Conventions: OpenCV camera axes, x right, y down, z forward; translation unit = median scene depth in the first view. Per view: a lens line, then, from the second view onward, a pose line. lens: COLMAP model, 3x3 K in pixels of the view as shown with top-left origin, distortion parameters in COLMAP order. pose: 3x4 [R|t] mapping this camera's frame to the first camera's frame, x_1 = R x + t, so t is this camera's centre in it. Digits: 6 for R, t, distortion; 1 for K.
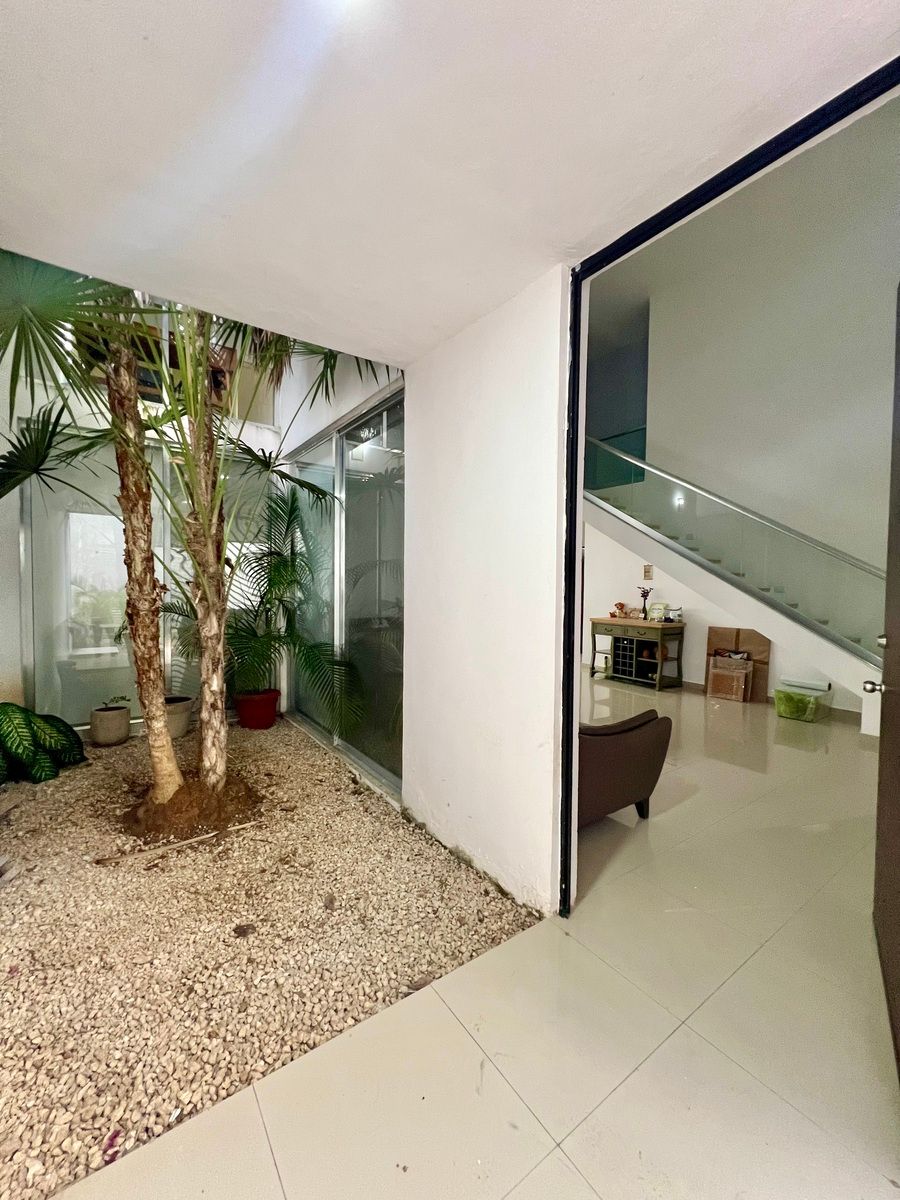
lens RADIAL K [[480.4, 0, 445.4], [0, 480.4, 598.7], [0, 0, 1]] dist [-0.002061, 0.000214]
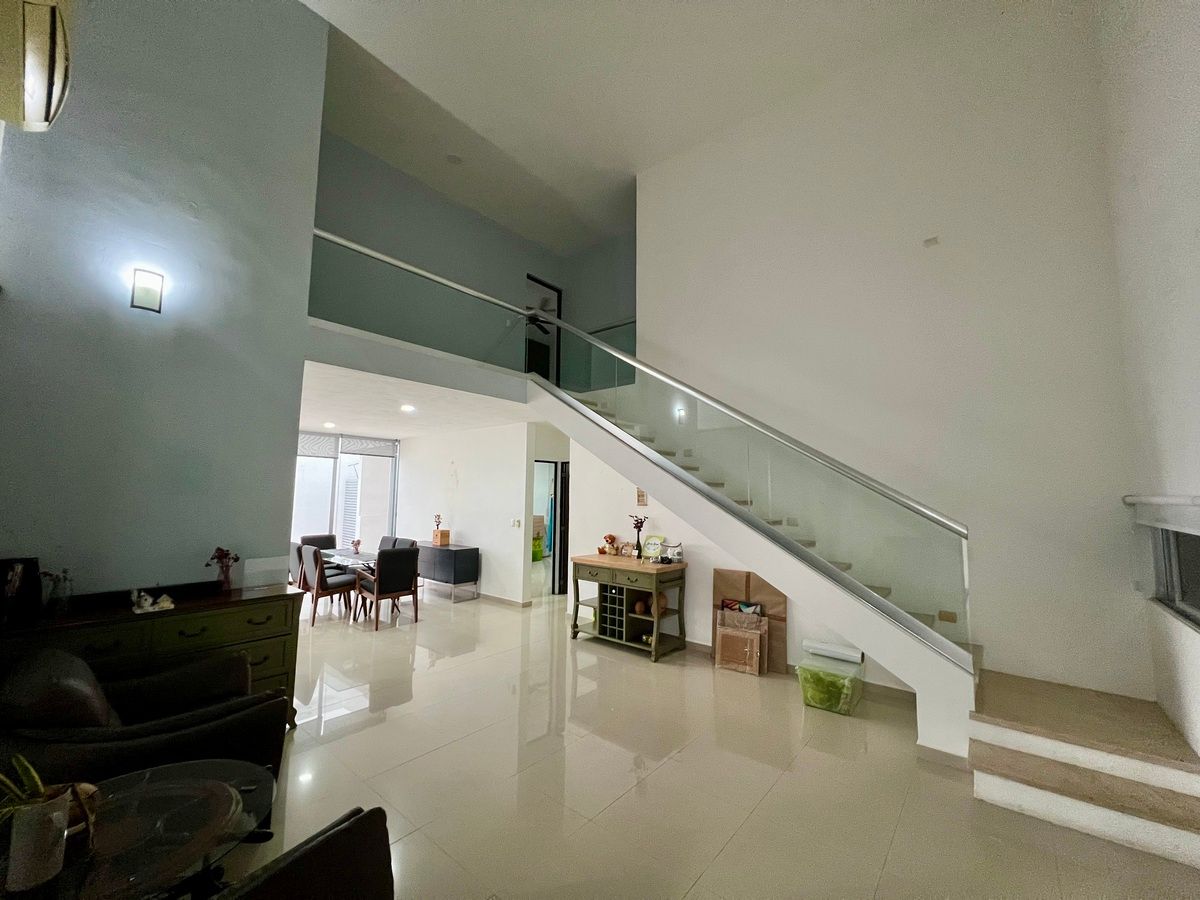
lens RADIAL K [[480.4, 0, 598.3], [0, 480.4, 446.5], [0, 0, 1]] dist [-0.002061, 0.000214]
pose [[0.966247, 0.027689, 0.256127, 0.158384], [0.006605, 0.991218, -0.132075, -0.034635], [-0.257534, 0.129309, 0.957578, 0.270592]]
